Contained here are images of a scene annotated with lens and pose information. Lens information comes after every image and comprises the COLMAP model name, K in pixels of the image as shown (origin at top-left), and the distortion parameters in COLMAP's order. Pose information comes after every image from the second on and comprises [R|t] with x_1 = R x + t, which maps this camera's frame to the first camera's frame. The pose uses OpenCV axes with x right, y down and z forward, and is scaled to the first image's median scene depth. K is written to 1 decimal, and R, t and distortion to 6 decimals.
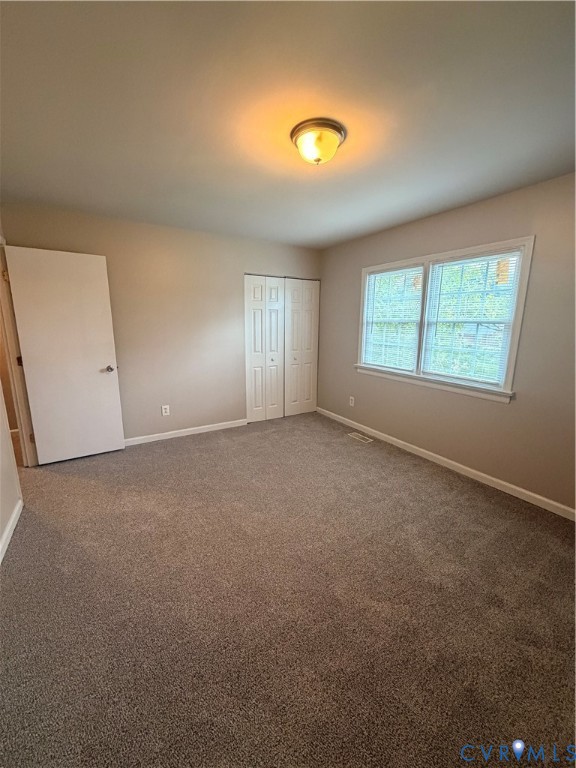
lens RADIAL K [[308.5, 0, 288.0], [0, 308.5, 384.0], [0, 0, 1]] dist [0.000486, 0.000009]
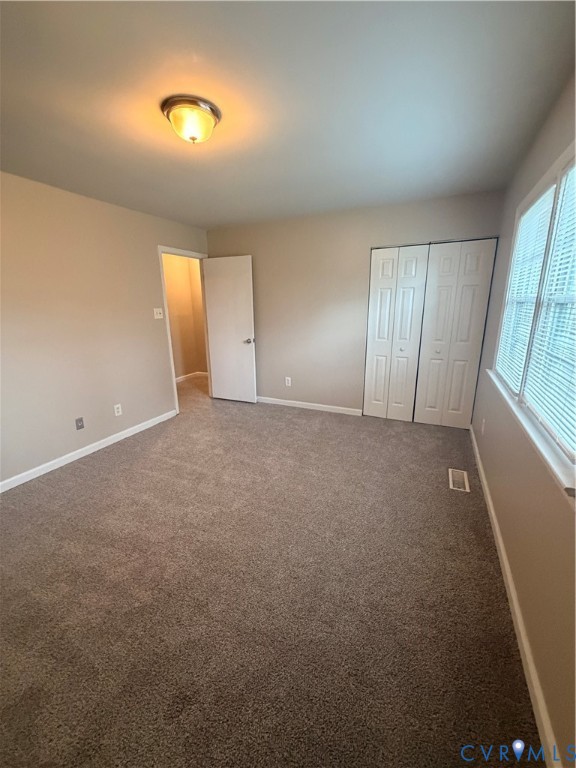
lens RADIAL K [[308.5, 0, 288.0], [0, 308.5, 384.0], [0, 0, 1]] dist [0.000486, 0.000009]
pose [[0.548852, 0.196379, -0.812525, 0.502212], [-0.151343, 0.979294, 0.134455, -0.056638], [0.822105, 0.049174, 0.567208, 0.304324]]
